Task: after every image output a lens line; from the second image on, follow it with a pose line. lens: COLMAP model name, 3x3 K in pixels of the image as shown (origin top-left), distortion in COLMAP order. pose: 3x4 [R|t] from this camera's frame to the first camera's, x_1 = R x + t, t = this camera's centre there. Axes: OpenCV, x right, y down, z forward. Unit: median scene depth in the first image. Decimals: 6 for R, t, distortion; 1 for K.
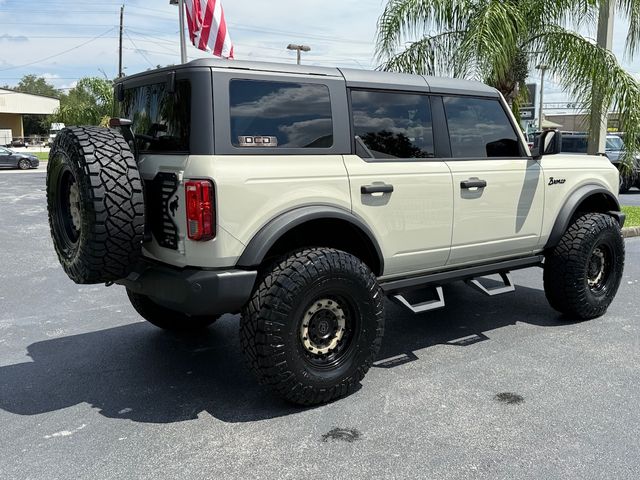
lens RADIAL K [[605.6, 0, 305.5], [0, 605.6, 241.4], [0, 0, 1]] dist [0.035925, 0.000000]
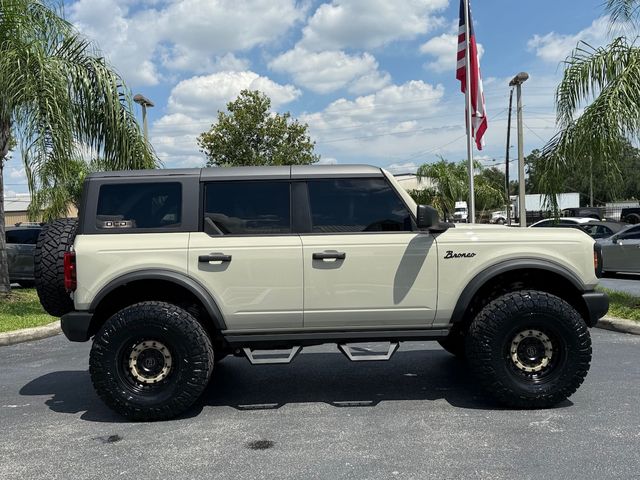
lens RADIAL K [[605.6, 0, 307.8], [0, 605.6, 236.5], [0, 0, 1]] dist [0.035925, 0.000000]
pose [[0.814493, -0.003312, -0.580163, 1.031416], [-0.066005, 0.992962, -0.098332, -0.021295], [0.576406, 0.118384, 0.808543, 0.085478]]
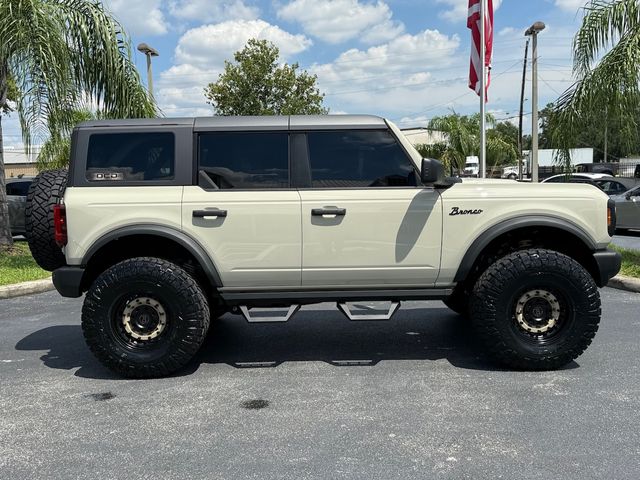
lens RADIAL K [[605.6, 0, 308.4], [0, 605.6, 233.5], [0, 0, 1]] dist [0.035925, 0.000000]
pose [[0.805951, 0.043922, -0.590350, 1.017962], [-0.074074, 0.996888, -0.026959, -0.029177], [0.587329, 0.065458, 0.806697, 0.140518]]
